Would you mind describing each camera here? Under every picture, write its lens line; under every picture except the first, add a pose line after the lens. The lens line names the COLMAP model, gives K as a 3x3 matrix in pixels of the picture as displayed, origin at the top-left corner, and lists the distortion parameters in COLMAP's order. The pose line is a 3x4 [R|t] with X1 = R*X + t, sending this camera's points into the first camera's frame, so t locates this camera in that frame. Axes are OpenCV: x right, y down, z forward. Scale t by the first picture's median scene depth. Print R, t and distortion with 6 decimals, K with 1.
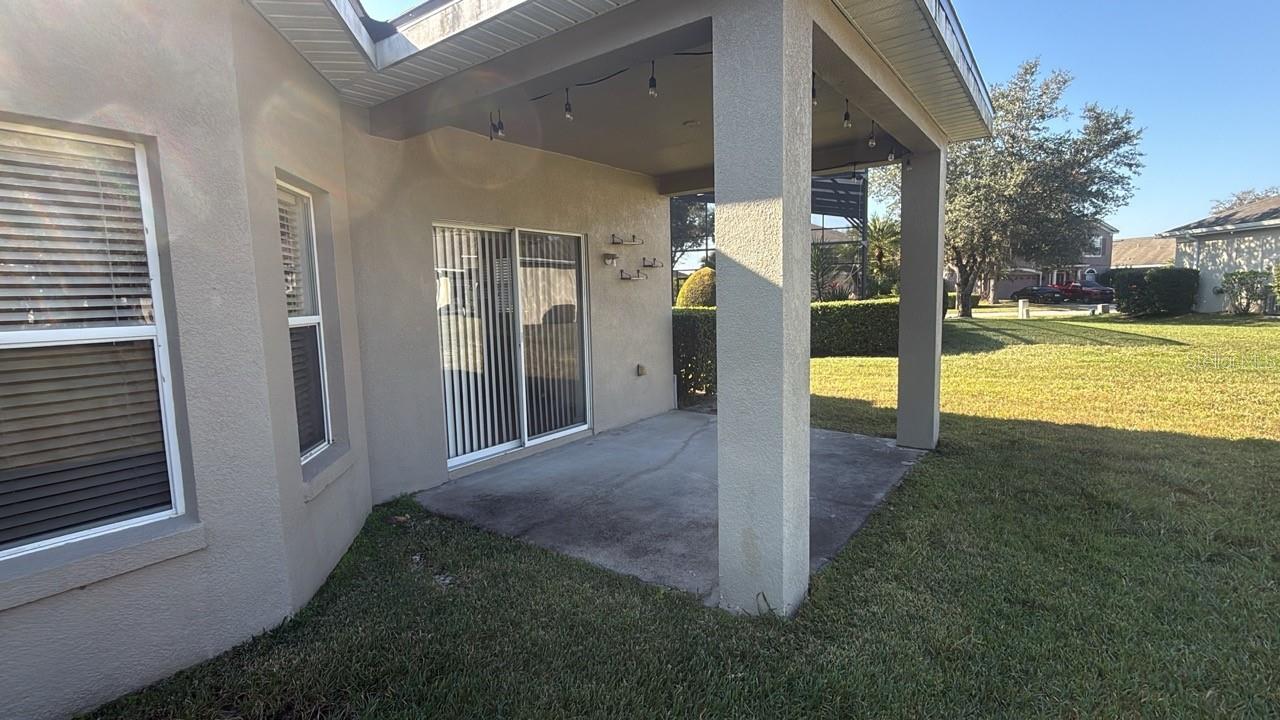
lens RADIAL K [[586.6, 0, 643.8], [0, 586.6, 358.0], [0, 0, 1]] dist [0.000392, -0.000090]
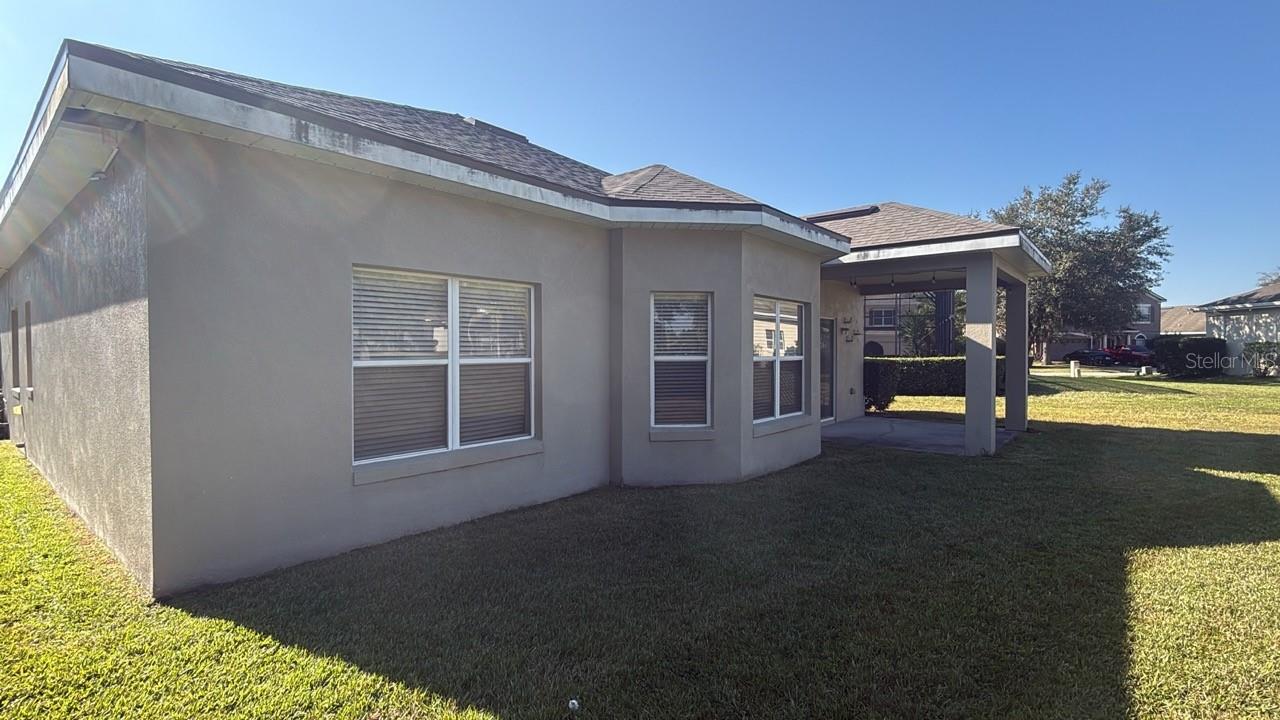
lens RADIAL K [[586.6, 0, 644.5], [0, 586.6, 357.7], [0, 0, 1]] dist [0.000392, -0.000090]
pose [[0.997732, 0.024699, -0.062613, -0.169085], [-0.030273, 0.995509, -0.089692, 0.031690], [0.060117, 0.091385, 0.993999, -0.268690]]
